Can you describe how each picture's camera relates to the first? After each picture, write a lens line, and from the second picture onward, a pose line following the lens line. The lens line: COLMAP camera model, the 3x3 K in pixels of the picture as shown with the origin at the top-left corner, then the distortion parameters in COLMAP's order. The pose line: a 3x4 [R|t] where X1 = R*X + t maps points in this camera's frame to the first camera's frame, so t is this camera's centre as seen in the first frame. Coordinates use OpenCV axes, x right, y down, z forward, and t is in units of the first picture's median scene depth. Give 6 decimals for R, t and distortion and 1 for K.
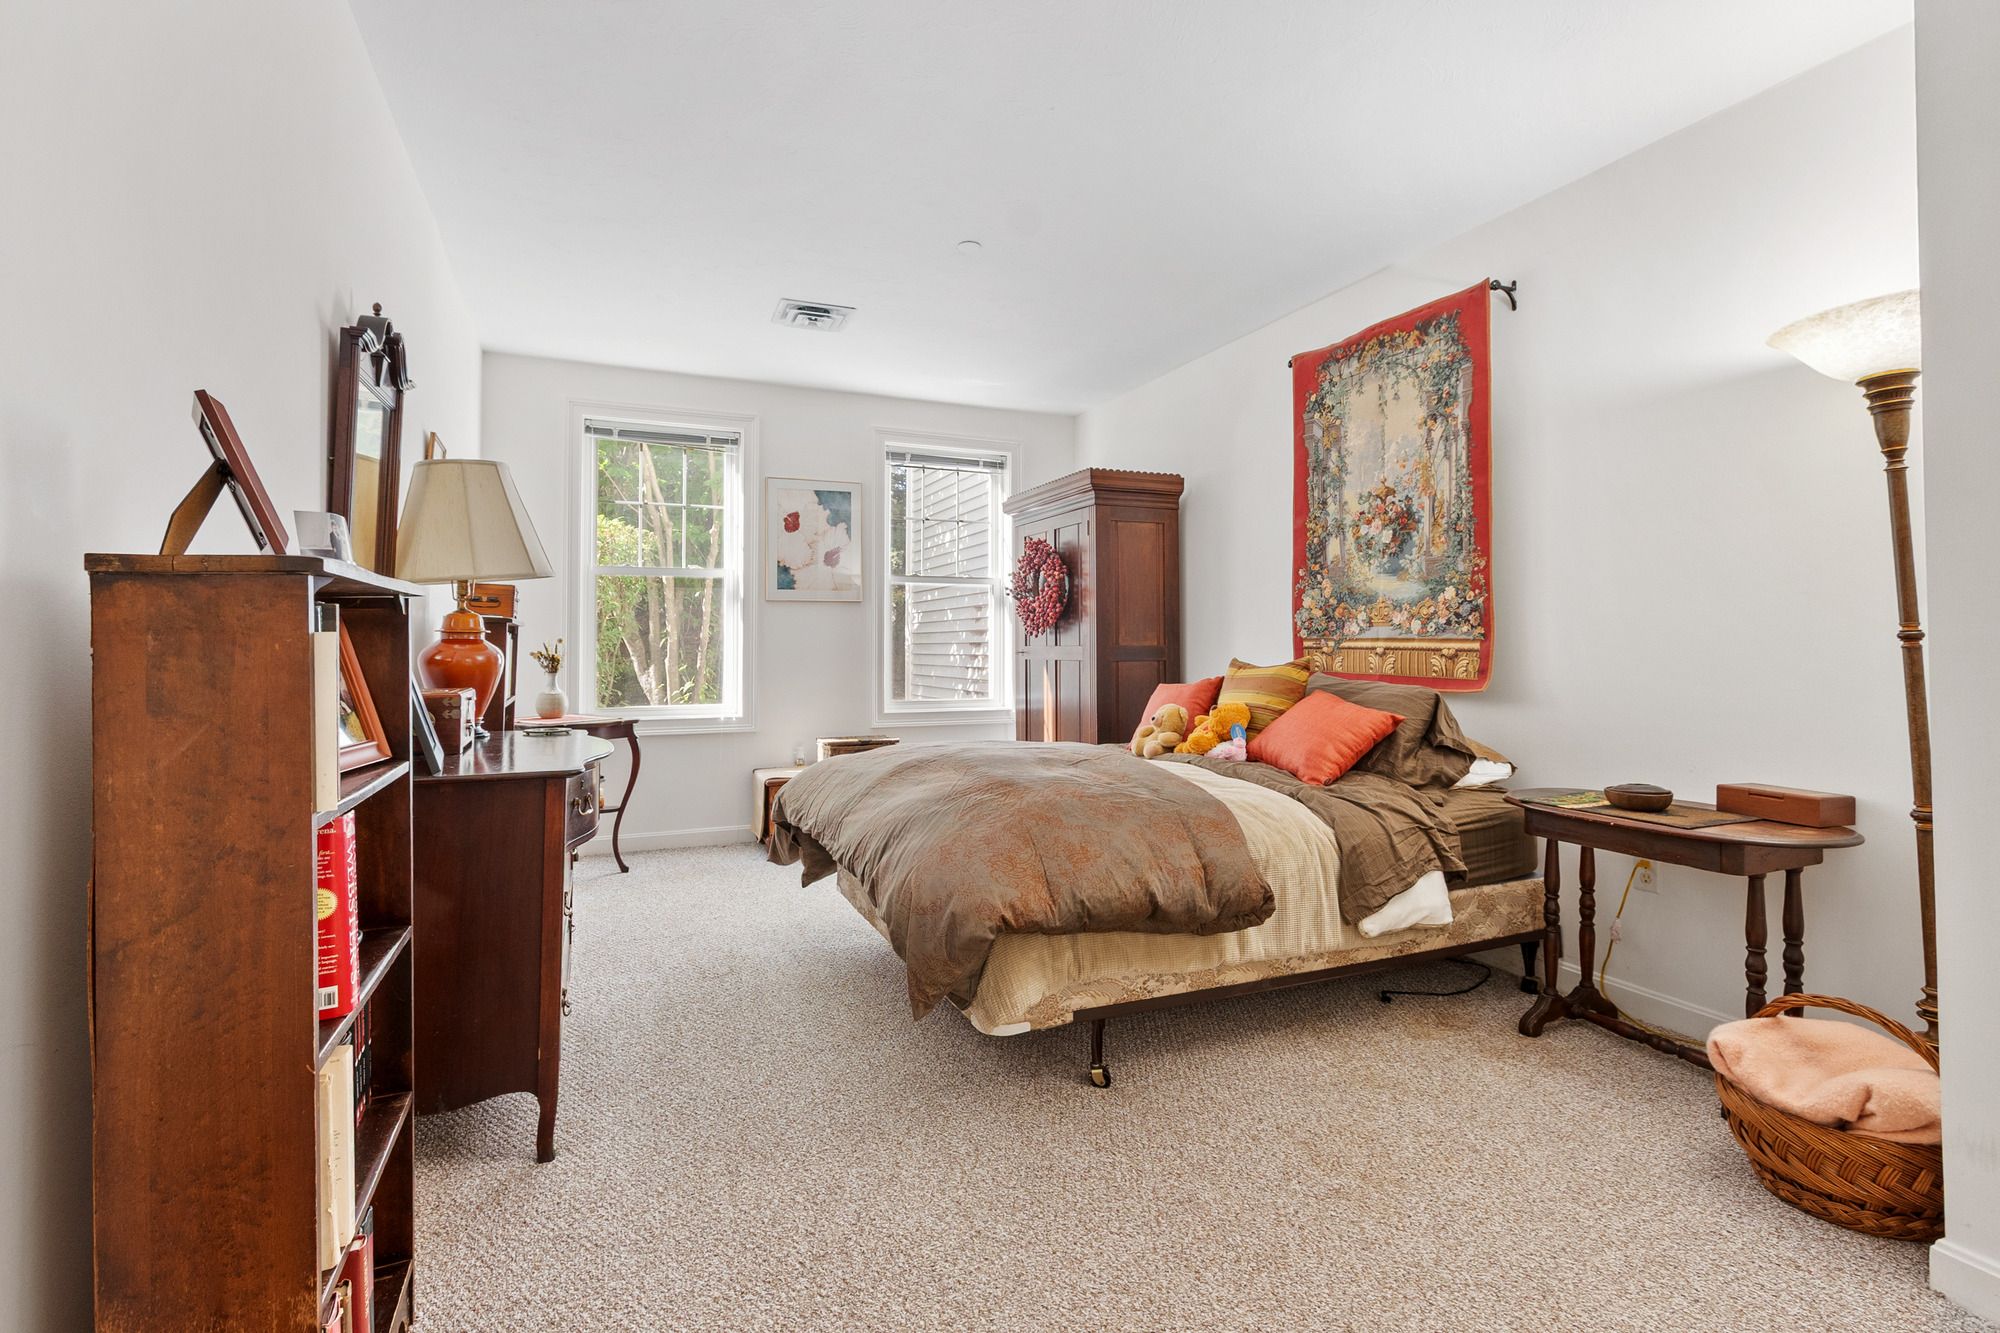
lens RADIAL K [[907.9, 0, 1015.1], [0, 907.9, 625.6], [0, 0, 1]] dist [0.005112, 0.000343]
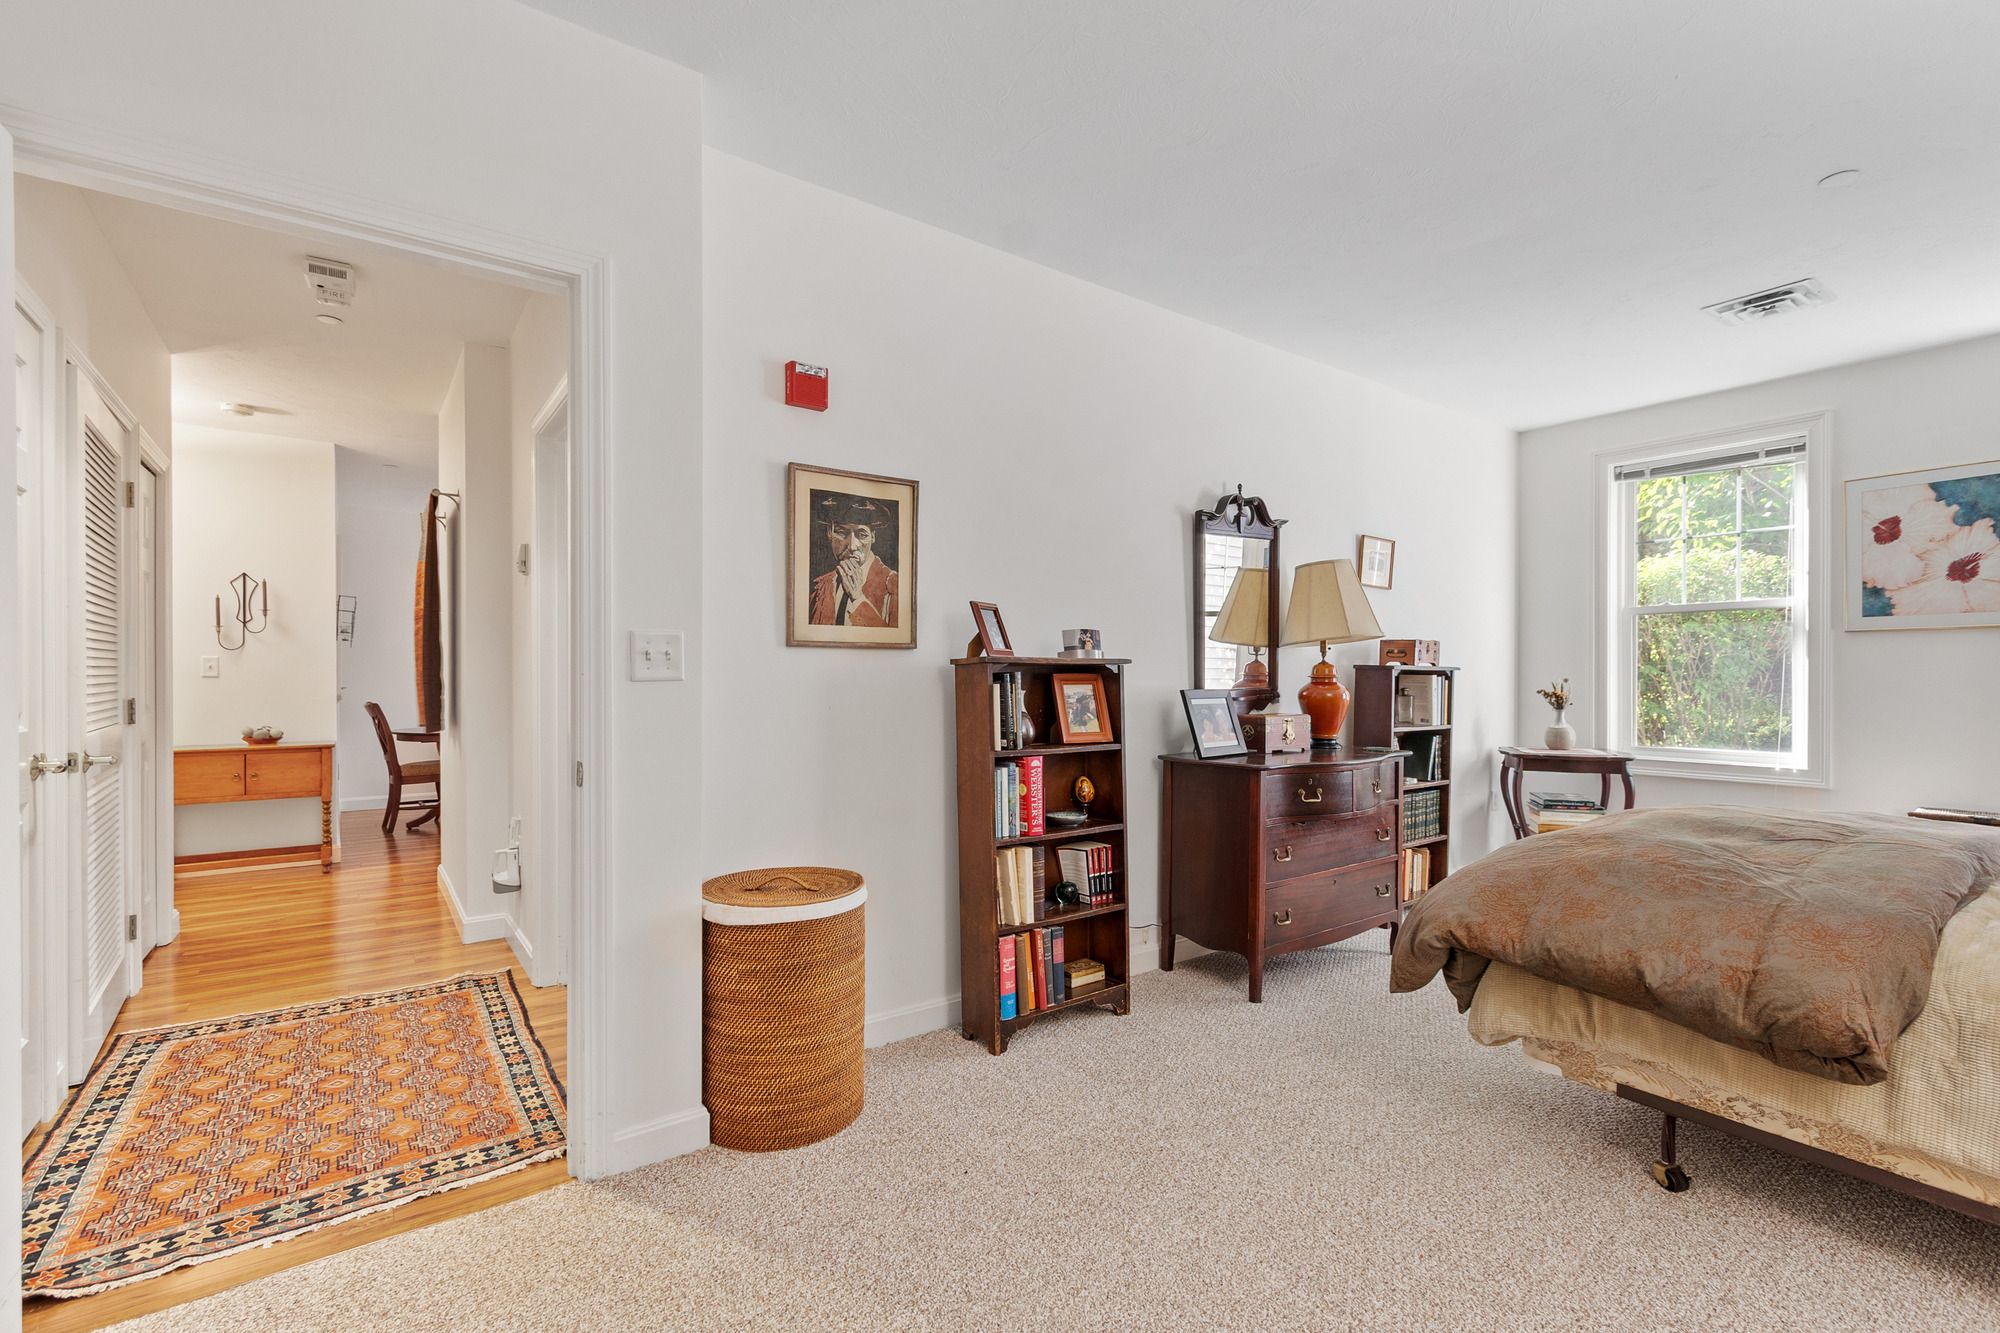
lens RADIAL K [[877.3, 0, 1005.4], [0, 877.3, 677.3], [0, 0, 1]] dist [0.006958, -0.002246]
pose [[0.242842, 0.001560, -0.970065, 0.894867], [0.017793, 0.999823, 0.006062, -0.013623], [0.969903, -0.018732, 0.242771, 0.194113]]
